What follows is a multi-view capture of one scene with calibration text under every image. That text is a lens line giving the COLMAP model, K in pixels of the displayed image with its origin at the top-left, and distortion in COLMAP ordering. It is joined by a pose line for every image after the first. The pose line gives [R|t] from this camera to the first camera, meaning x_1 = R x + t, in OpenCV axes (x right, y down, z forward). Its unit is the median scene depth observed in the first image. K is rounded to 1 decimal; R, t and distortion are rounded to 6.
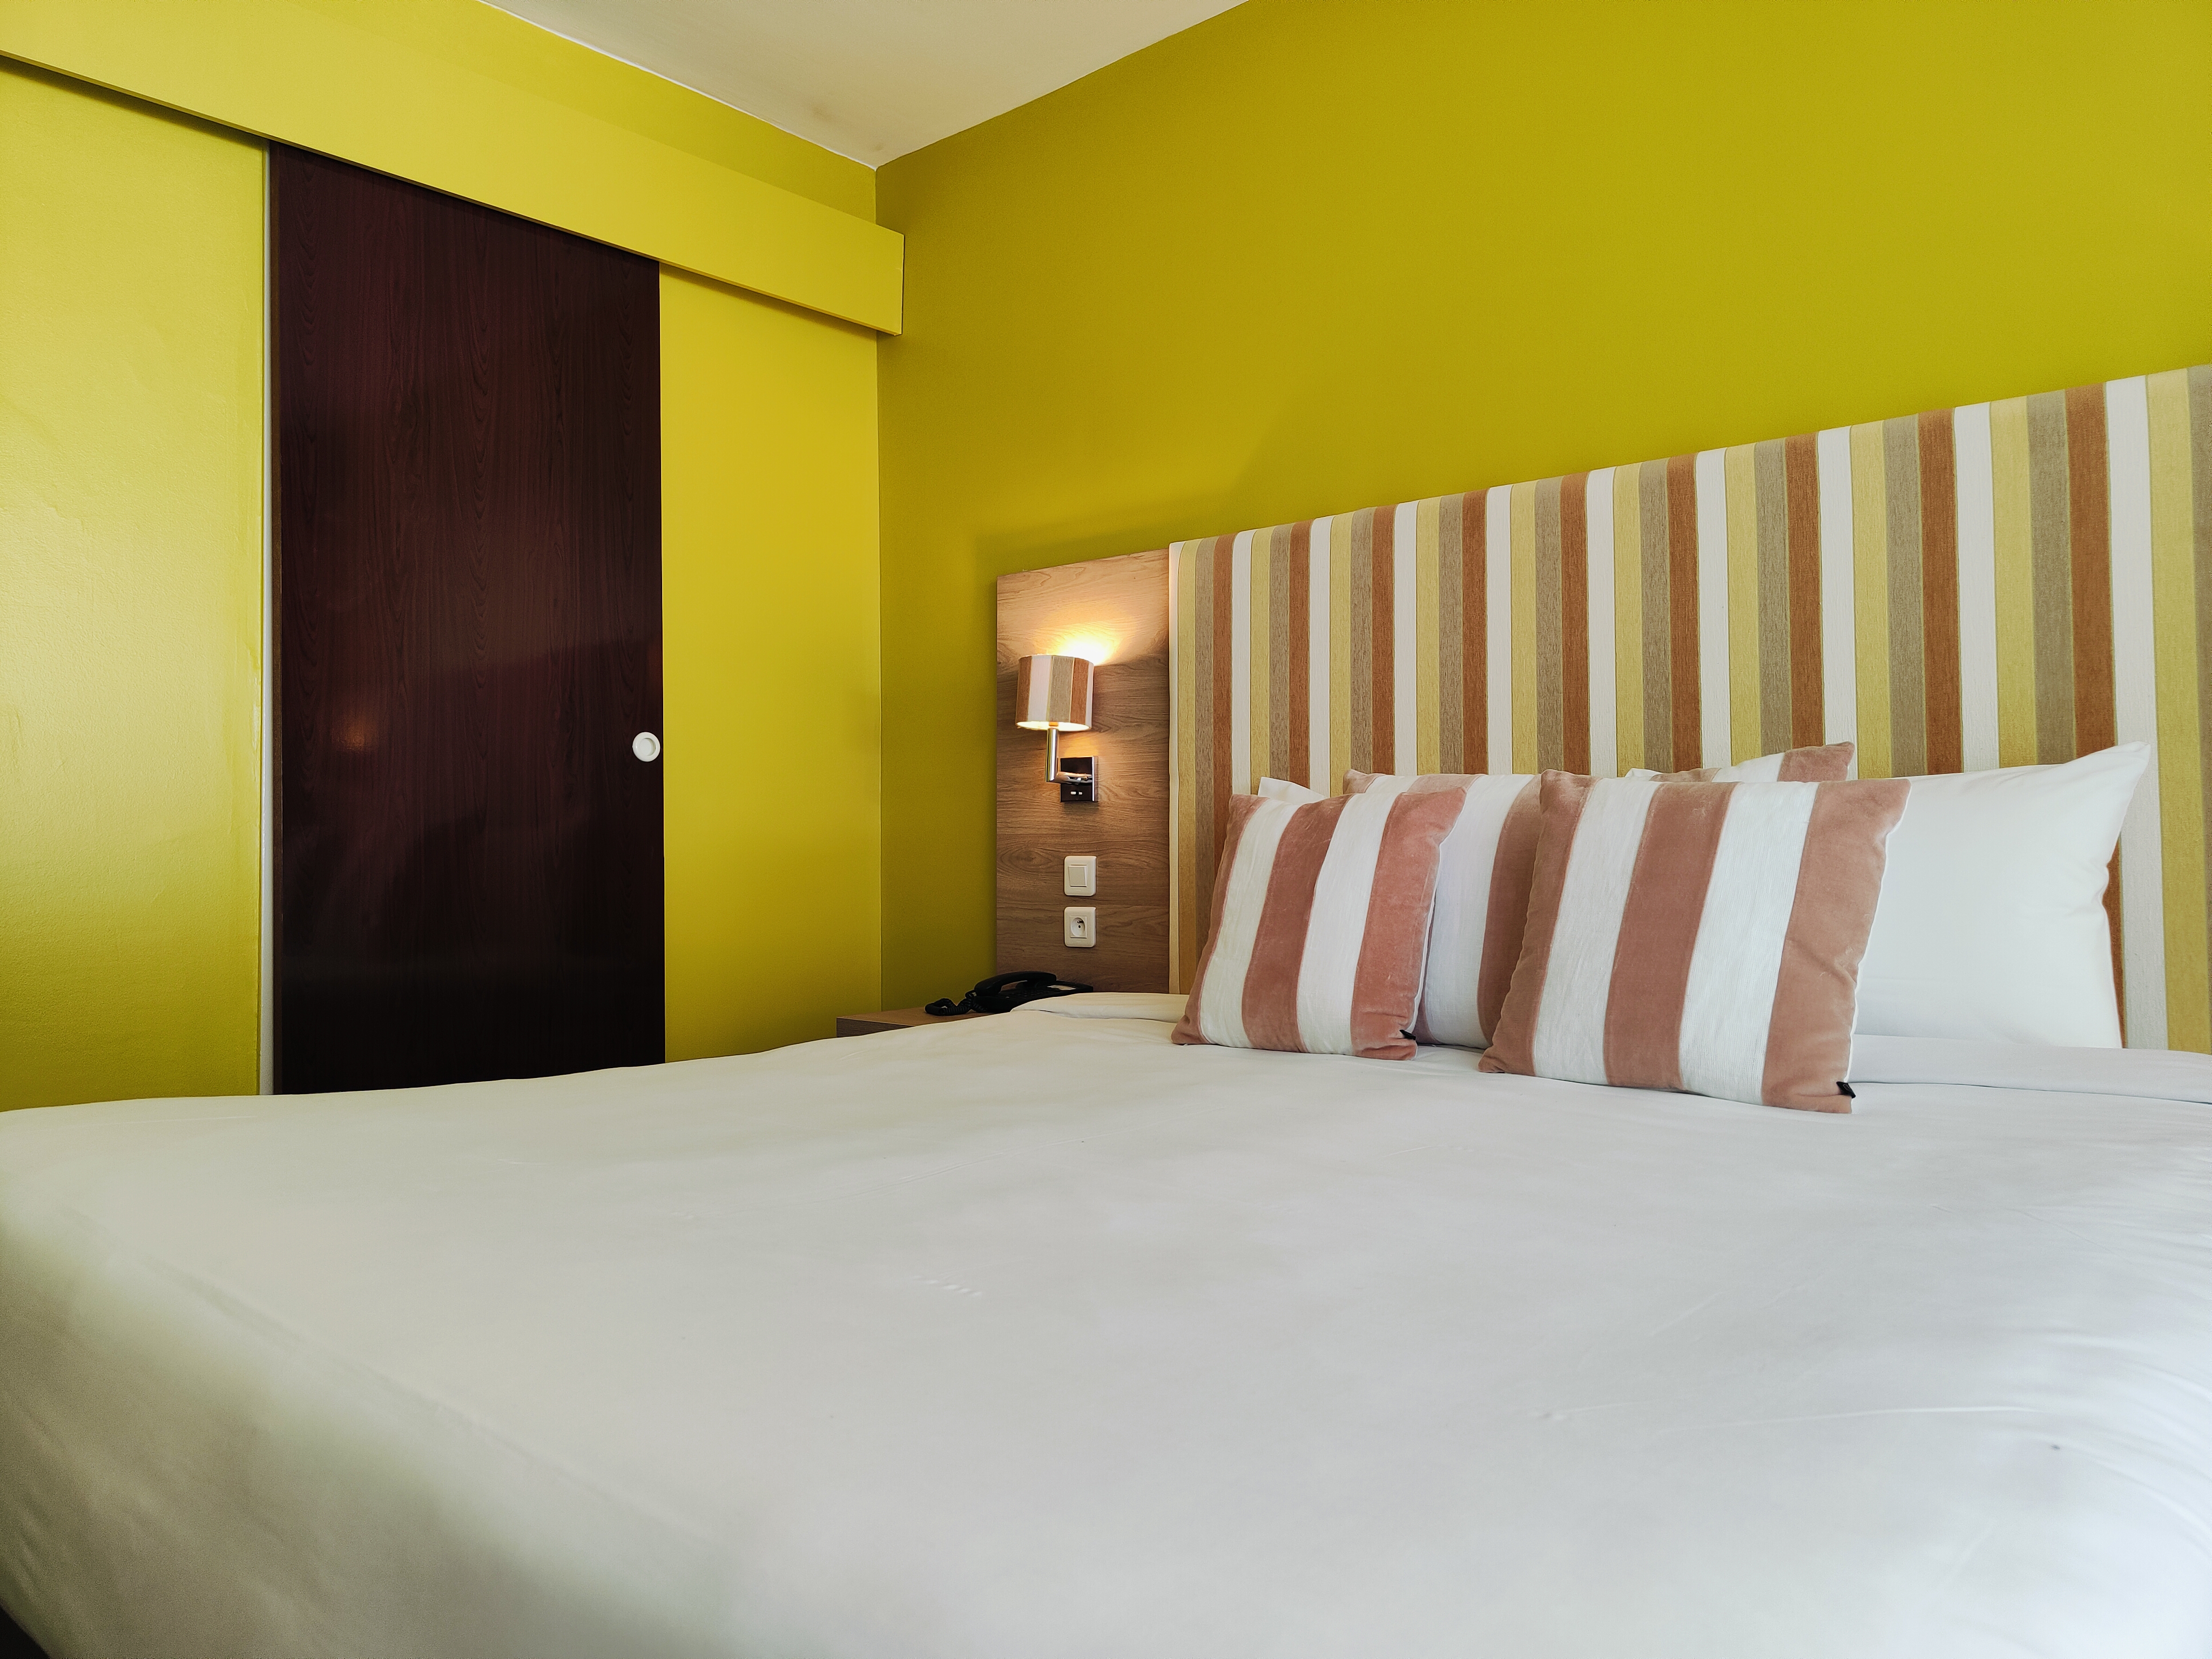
lens RADIAL K [[1538.8, 0, 1101.6], [0, 1538.8, 829.7], [0, 0, 1]] dist [0.029831, -0.025175]
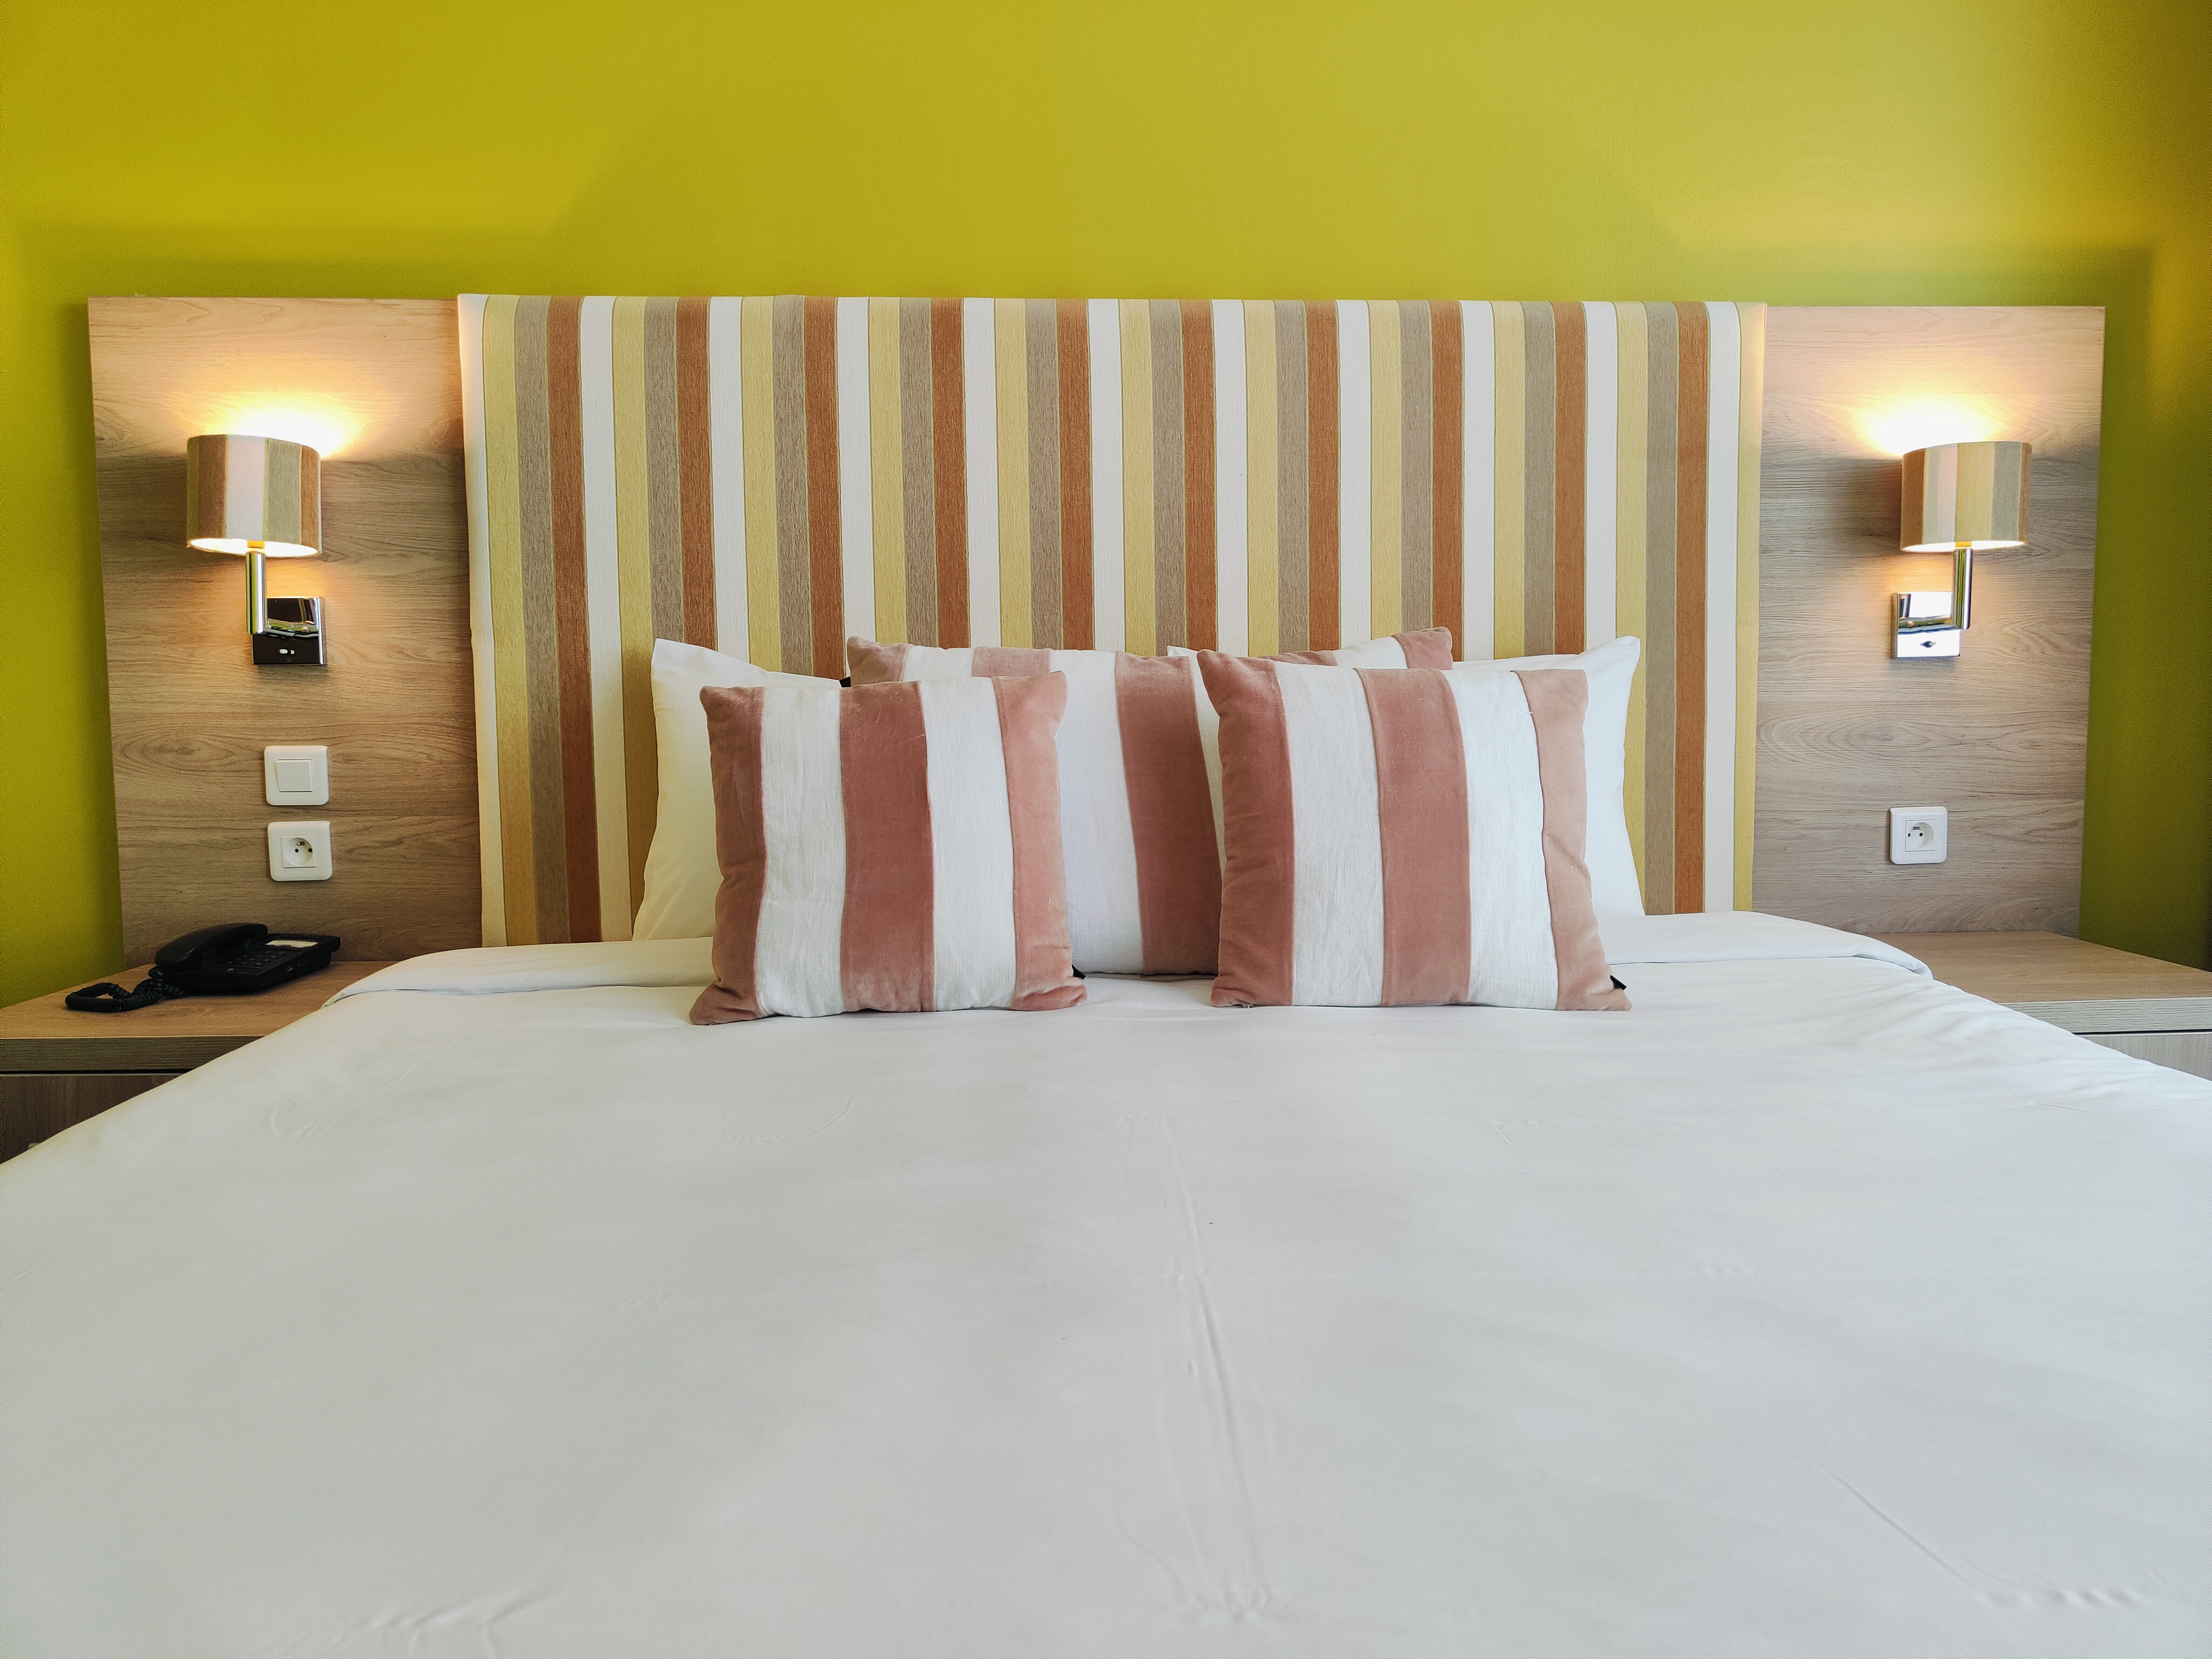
lens RADIAL K [[1538.8, 0, 1107.3], [0, 1538.8, 821.5], [0, 0, 1]] dist [0.029831, -0.025175]
pose [[0.723169, -0.054942, 0.688482, -0.313838], [-0.005792, 0.996313, 0.085592, -0.013939], [-0.690647, -0.065885, 0.720185, 0.371295]]
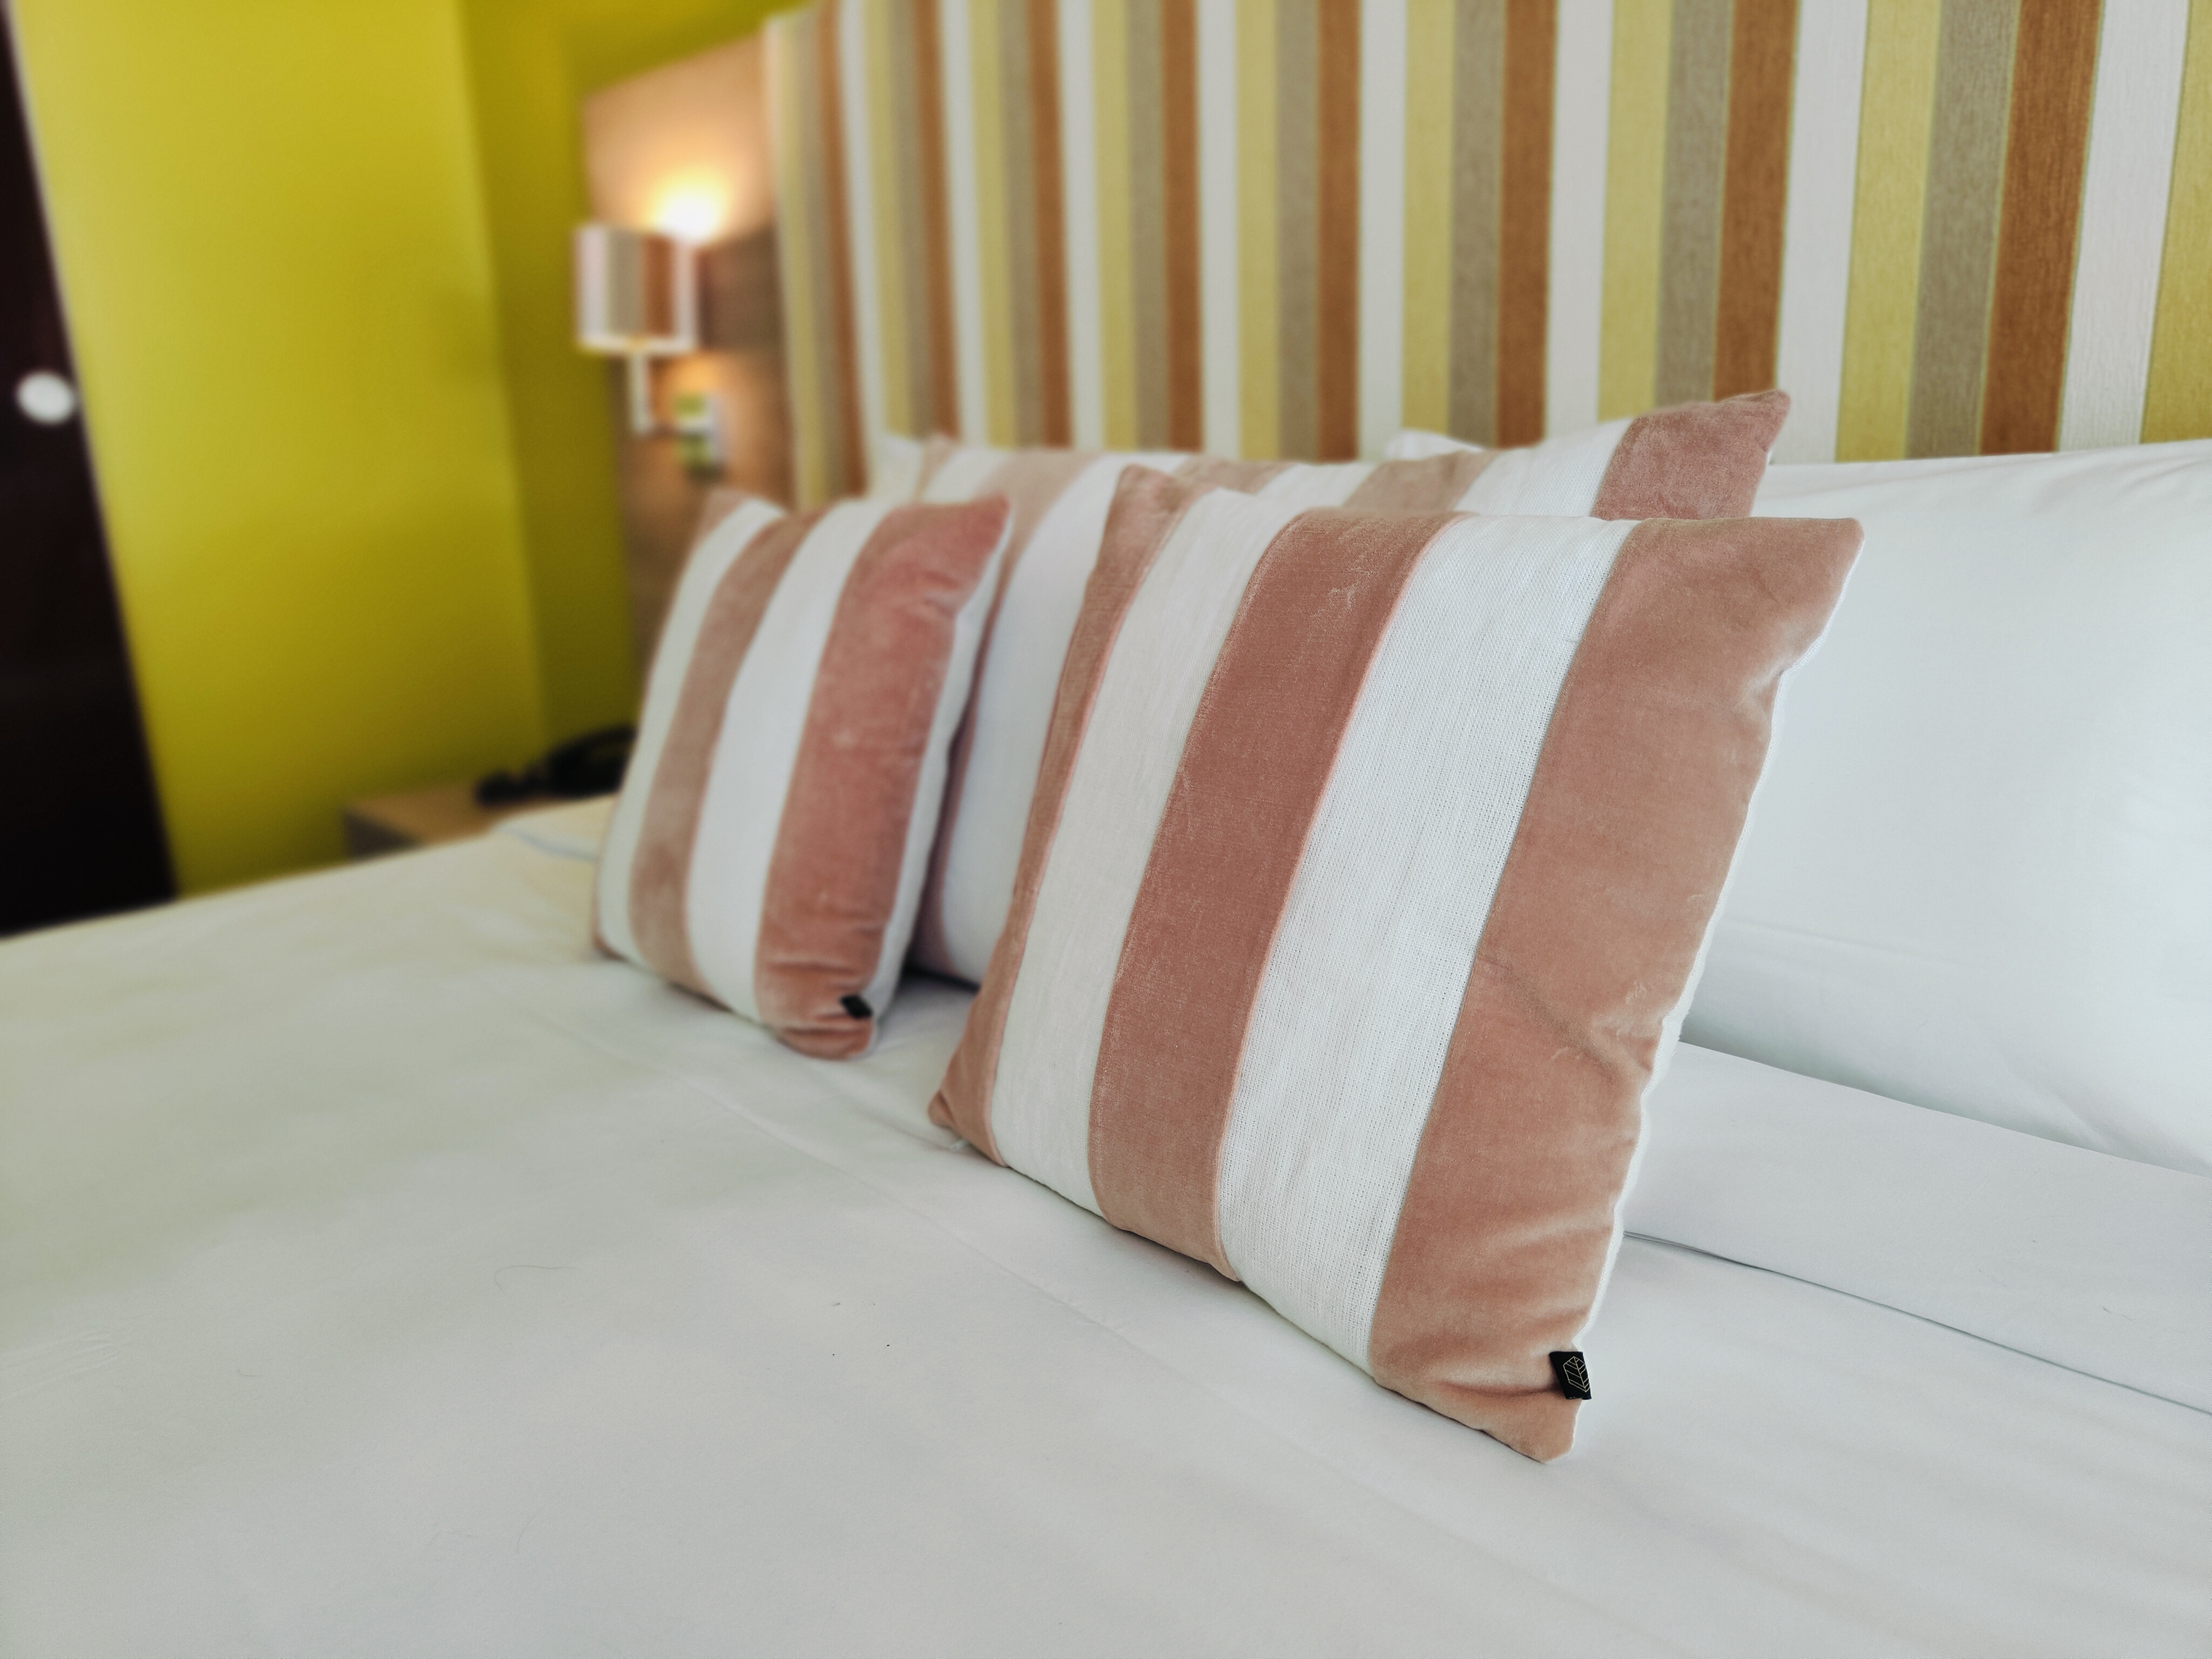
lens RADIAL K [[1538.8, 0, 1111.2], [0, 1538.8, 823.0], [0, 0, 1]] dist [0.029831, -0.025175]
pose [[0.997774, -0.005649, -0.066441, 0.282869], [0.022344, 0.967125, 0.253317, -0.046616], [0.062826, -0.254238, 0.965099, 0.472647]]
